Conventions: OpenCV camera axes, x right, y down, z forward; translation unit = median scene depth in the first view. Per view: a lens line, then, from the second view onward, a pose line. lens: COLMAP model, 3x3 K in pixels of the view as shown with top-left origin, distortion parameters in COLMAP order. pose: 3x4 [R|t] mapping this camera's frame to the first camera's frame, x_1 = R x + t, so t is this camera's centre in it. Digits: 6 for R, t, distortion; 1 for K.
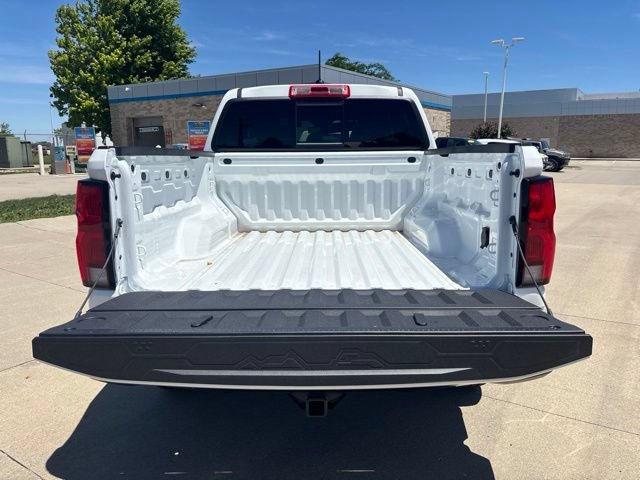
lens RADIAL K [[485.4, 0, 313.4], [0, 485.4, 248.6], [0, 0, 1]] dist [0.043863, -0.063082]
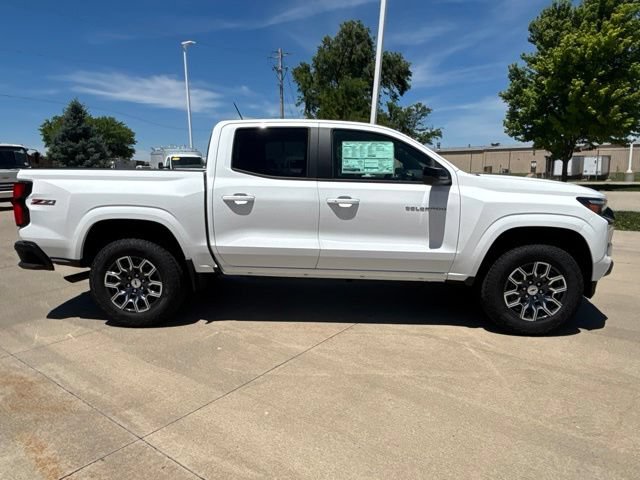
lens RADIAL K [[436.5, 0, 320.0], [0, 436.5, 240.0], [0, 0, 1]] dist [0.037322, -0.051677]
pose [[-0.039996, 0.164593, -0.985550, 0.208253], [-0.193986, 0.966294, 0.169250, -0.043123], [0.980189, 0.197953, -0.006719, 0.206994]]
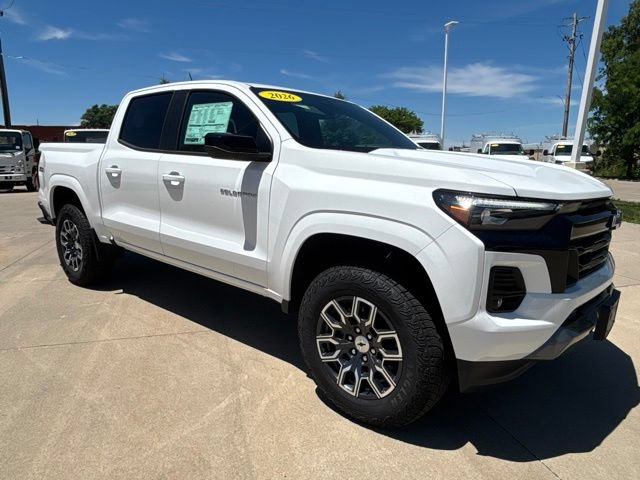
lens RADIAL K [[436.5, 0, 320.0], [0, 436.5, 240.0], [0, 0, 1]] dist [0.037322, -0.051677]
pose [[-0.638048, 0.141612, -0.756863, 0.115845], [-0.160331, 0.936964, 0.310471, -0.063470], [0.753120, 0.319444, -0.575123, 0.336118]]
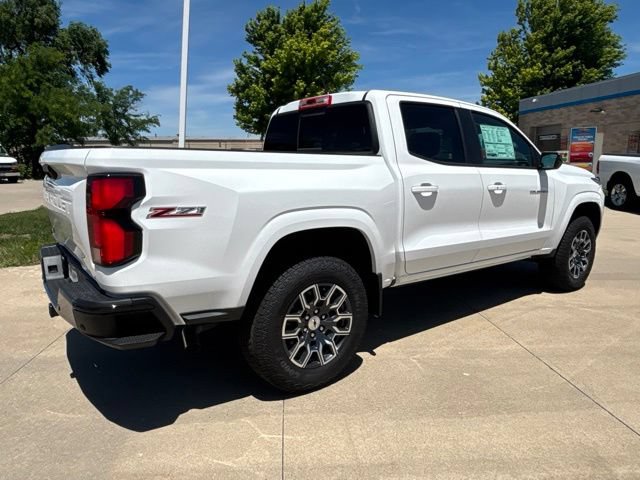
lens RADIAL K [[436.5, 0, 320.0], [0, 436.5, 240.0], [0, 0, 1]] dist [0.037322, -0.051677]
pose [[0.612174, 0.148672, -0.776621, 0.126334], [-0.159504, 0.985193, 0.062870, -0.010712], [0.774468, 0.085387, 0.626823, 0.057276]]
